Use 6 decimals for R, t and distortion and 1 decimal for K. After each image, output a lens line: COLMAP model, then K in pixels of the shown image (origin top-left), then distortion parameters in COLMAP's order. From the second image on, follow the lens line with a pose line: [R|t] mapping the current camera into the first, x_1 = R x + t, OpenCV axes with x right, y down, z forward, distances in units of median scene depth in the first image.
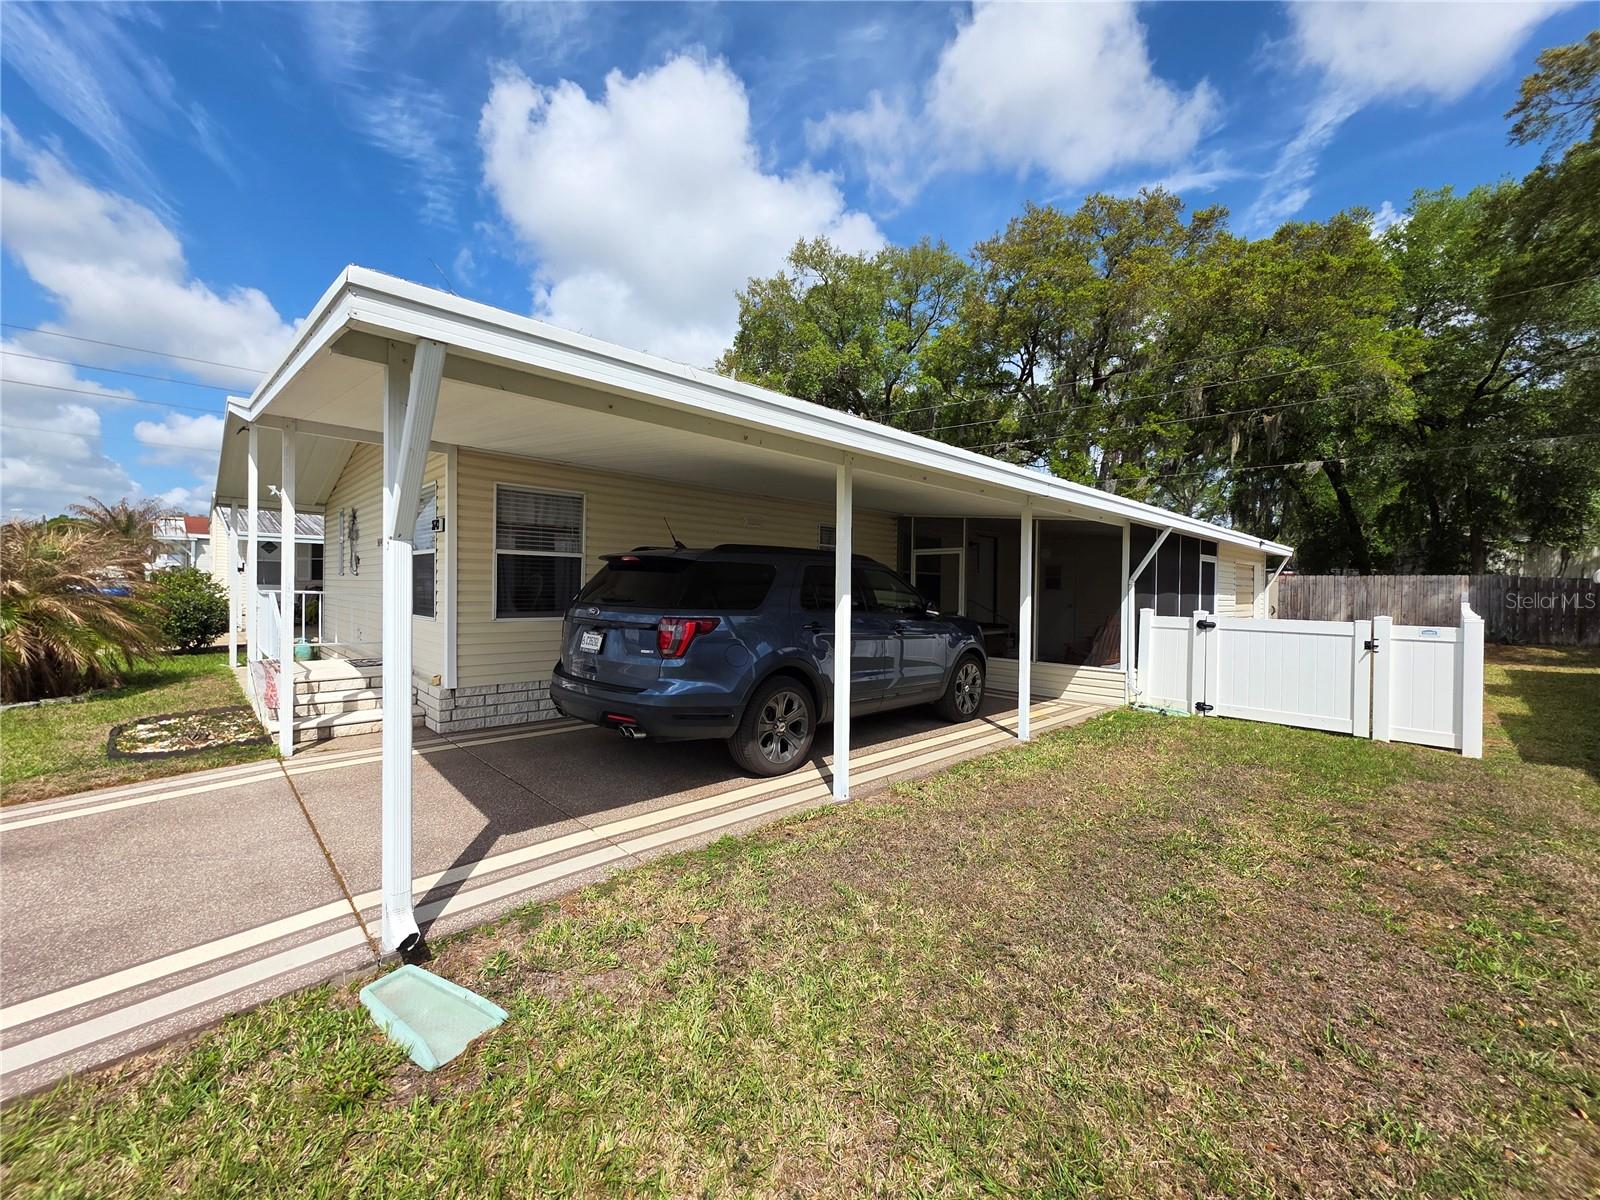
lens RADIAL K [[639.7, 0, 801.0], [0, 639.7, 596.8], [0, 0, 1]] dist [0.003002, 0.000155]
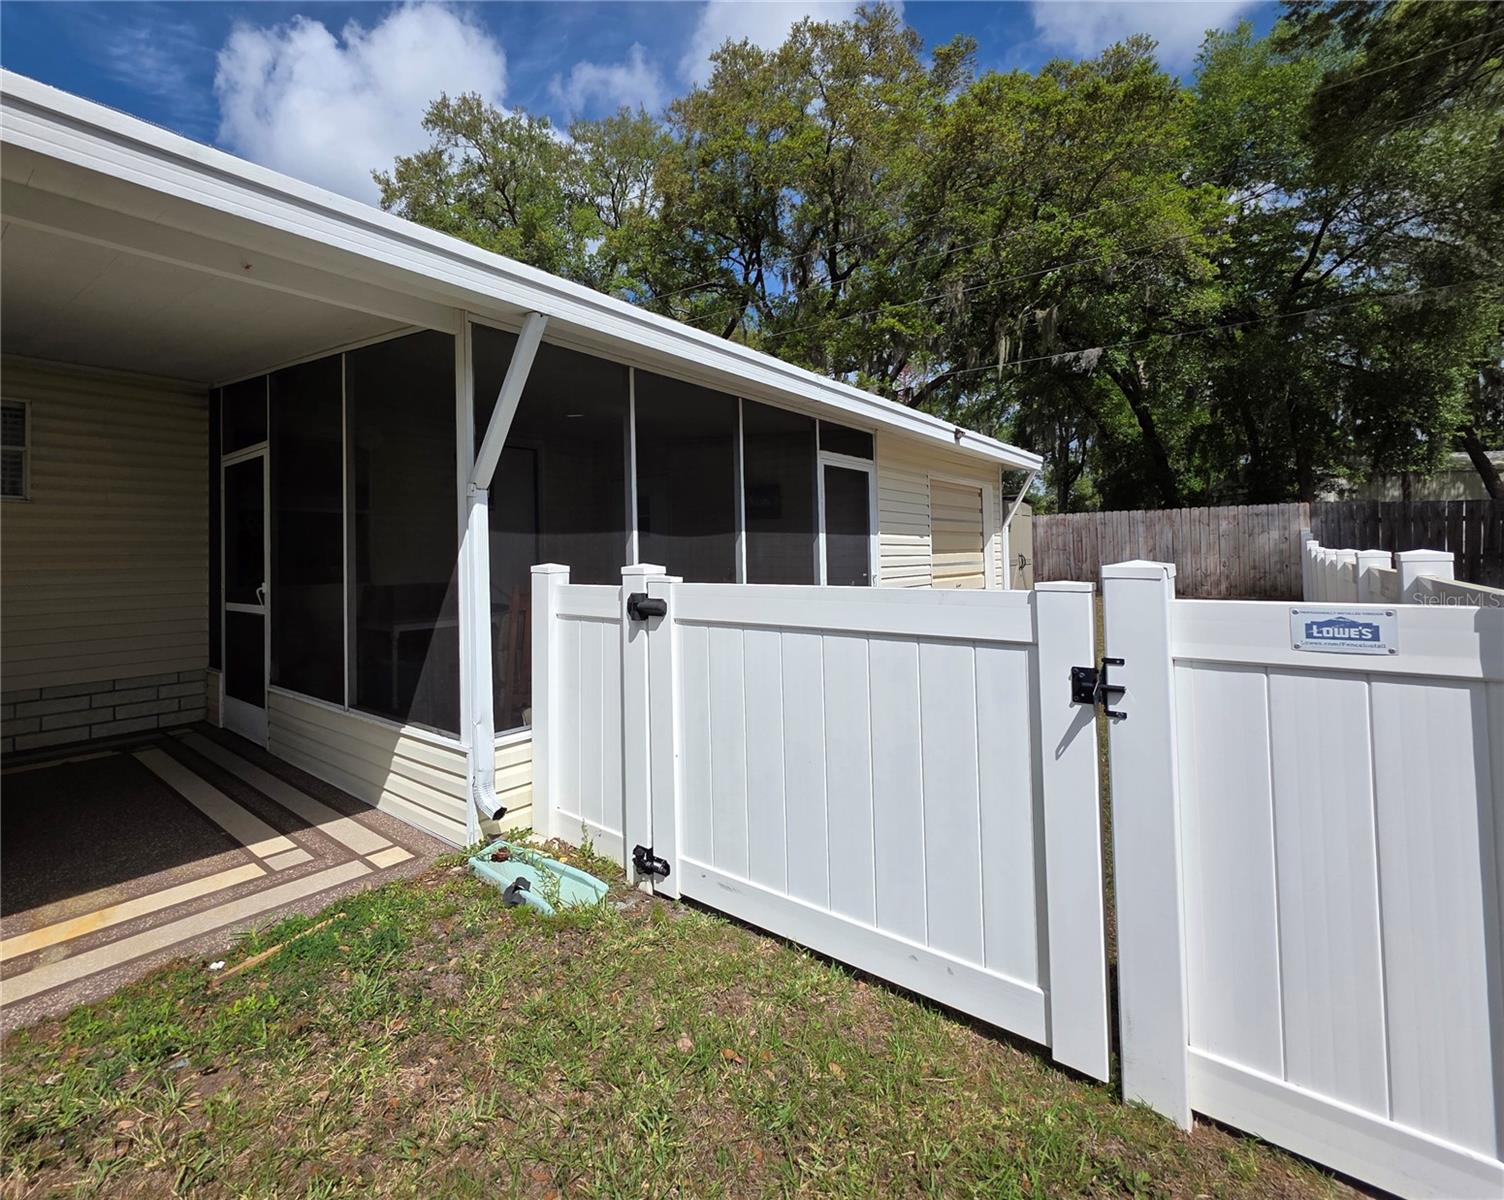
lens RADIAL K [[693.2, 0, 640.8], [0, 693.2, 544.8], [0, 0, 1]] dist [0.004357, 0.000070]
pose [[0.997846, -0.031470, 0.057567, 0.206498], [0.033167, 0.999036, -0.028765, 0.007219], [-0.056606, 0.030613, 0.997927, 0.219227]]
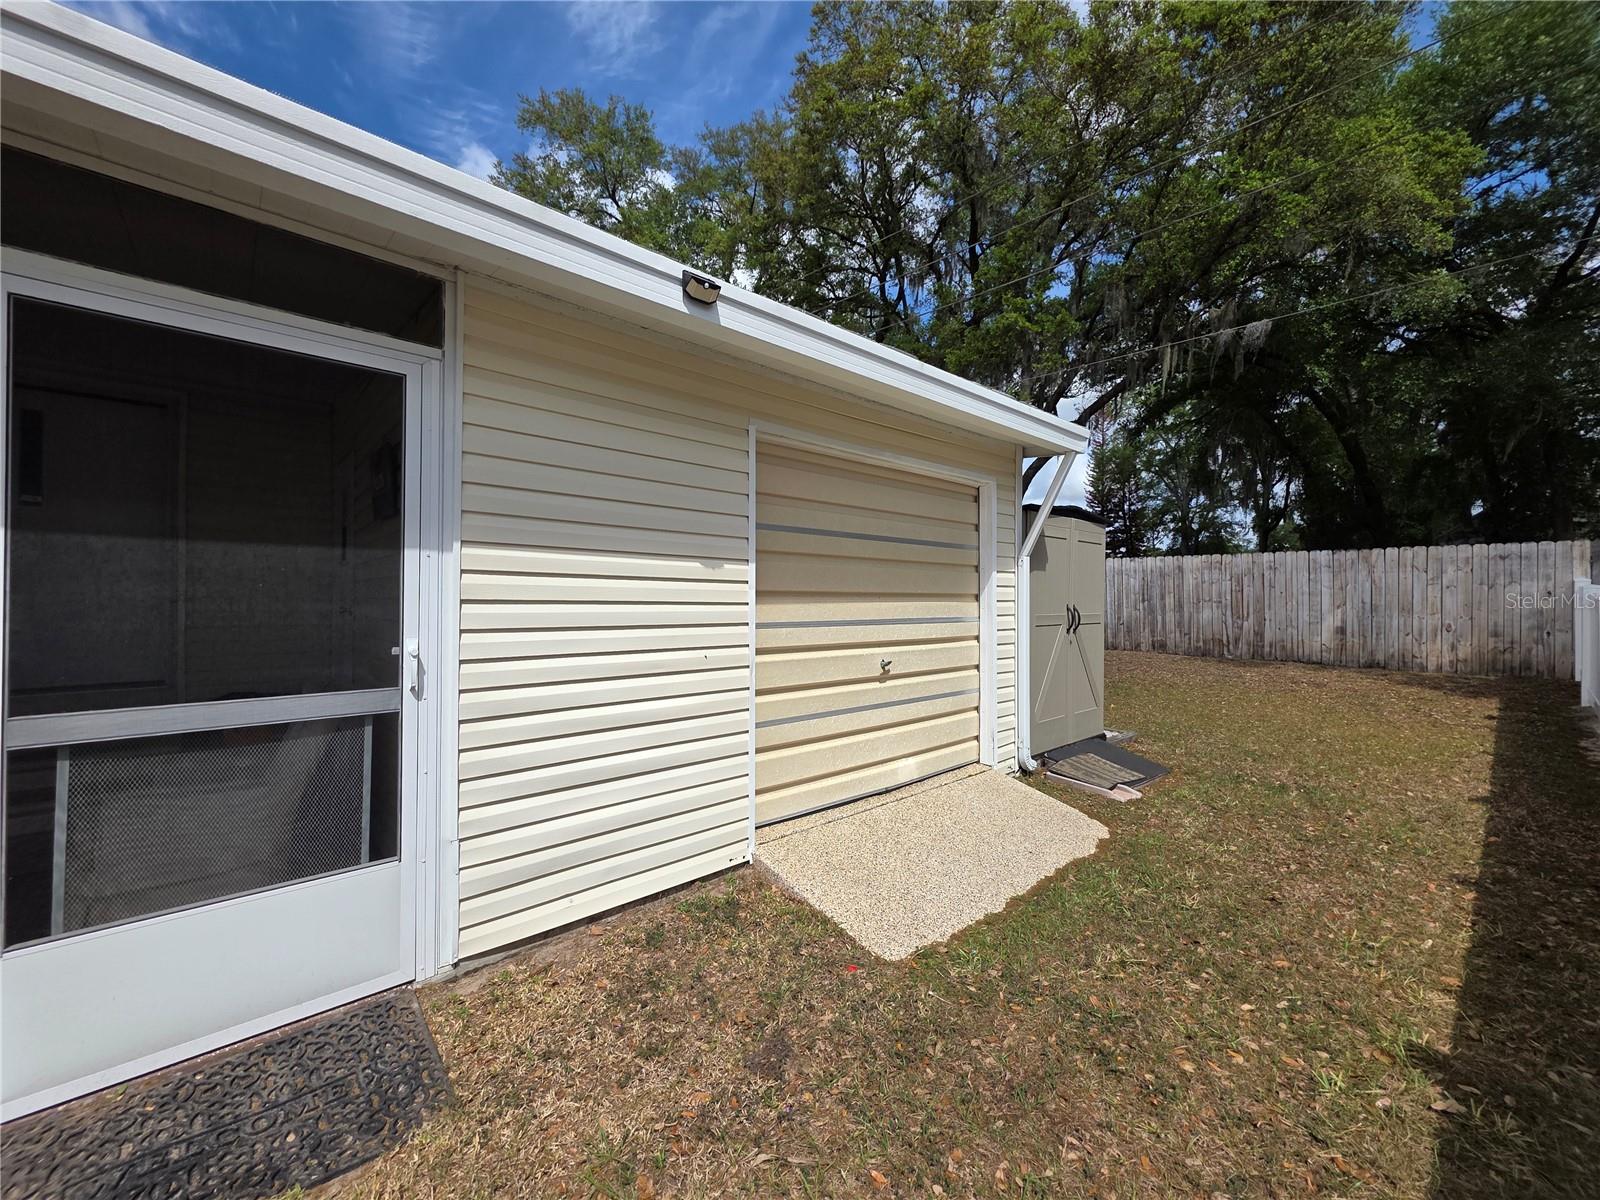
lens RADIAL K [[639.7, 0, 797.9], [0, 639.7, 594.9], [0, 0, 1]] dist [0.003002, 0.000155]
pose [[0.999234, -0.007283, -0.038449, 0.368890], [0.006557, 0.999798, -0.018988, 0.008039], [0.038580, 0.018721, 0.999080, 0.390852]]
